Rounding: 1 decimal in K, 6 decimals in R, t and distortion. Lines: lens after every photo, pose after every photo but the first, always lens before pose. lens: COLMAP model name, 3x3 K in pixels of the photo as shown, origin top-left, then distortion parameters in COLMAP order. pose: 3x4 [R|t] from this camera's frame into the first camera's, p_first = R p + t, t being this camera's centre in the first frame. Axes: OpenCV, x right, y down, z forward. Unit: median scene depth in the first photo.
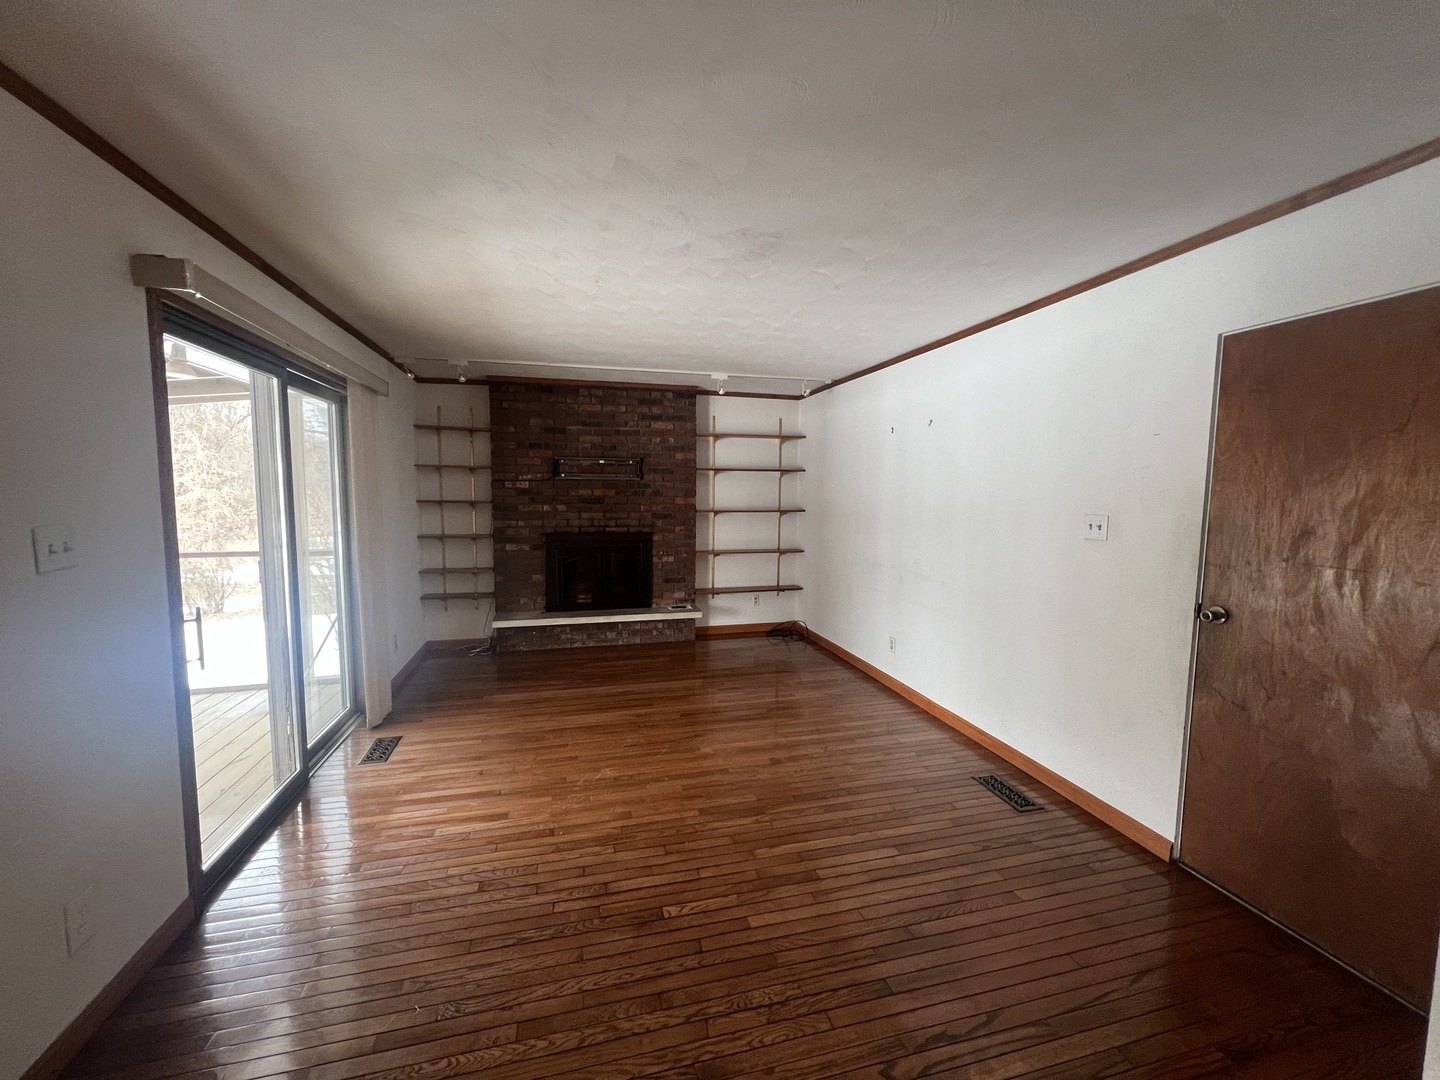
lens RADIAL K [[577.9, 0, 718.1], [0, 577.9, 541.1], [0, 0, 1]] dist [-0.001129, 0.000539]
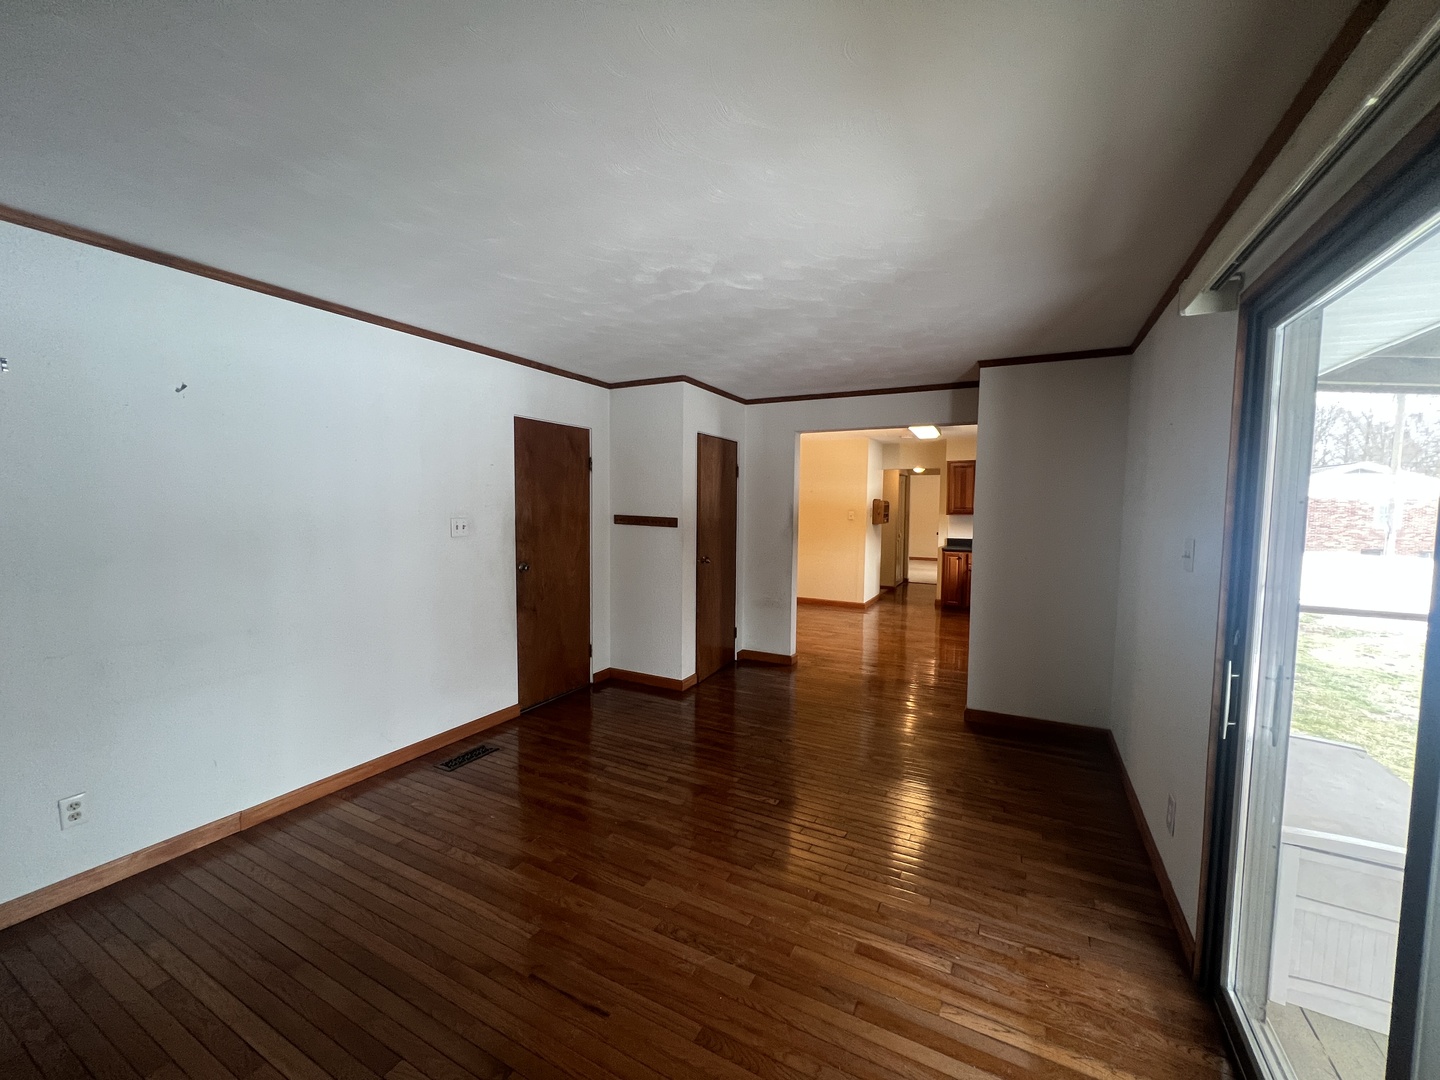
lens RADIAL K [[577.9, 0, 718.0], [0, 577.9, 554.4], [0, 0, 1]] dist [-0.001129, 0.000539]
pose [[-0.739453, -0.077344, 0.668751, -0.341758], [0.041705, 0.986207, 0.160174, -0.075487], [-0.671915, 0.146331, -0.726028, 0.784661]]
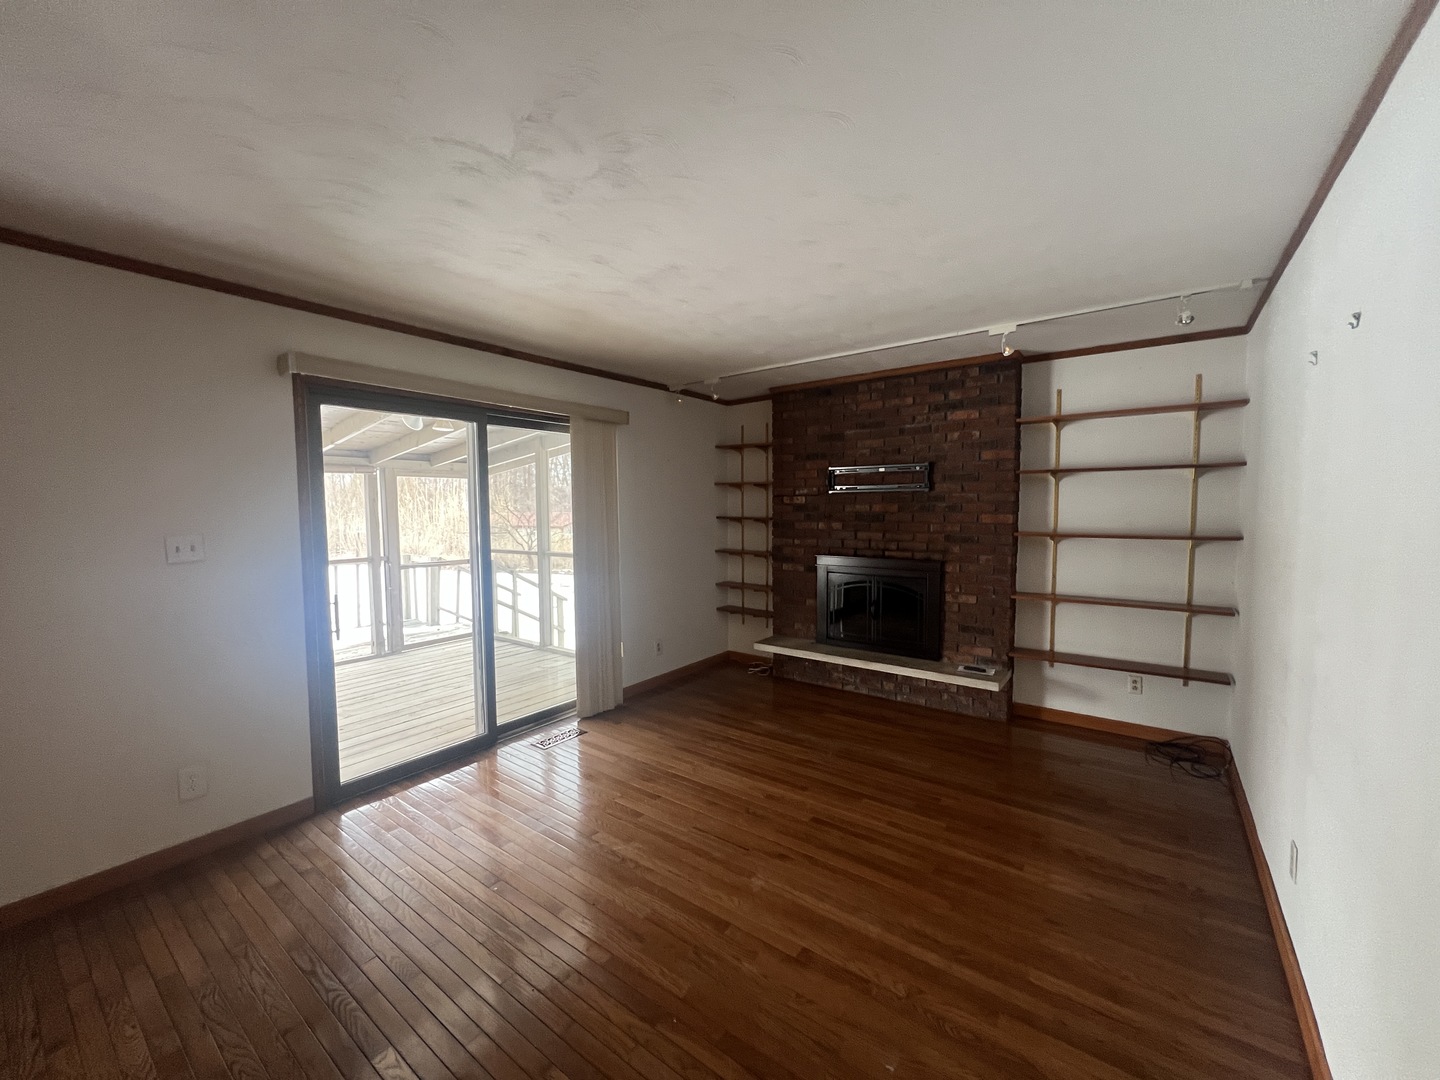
lens RADIAL K [[577.9, 0, 723.5], [0, 577.9, 540.6], [0, 0, 1]] dist [-0.001129, 0.000539]
pose [[0.621969, 0.038111, -0.782114, 0.298373], [-0.056757, 0.998382, 0.003515, -0.028557], [0.780982, 0.042204, 0.623126, 0.325821]]
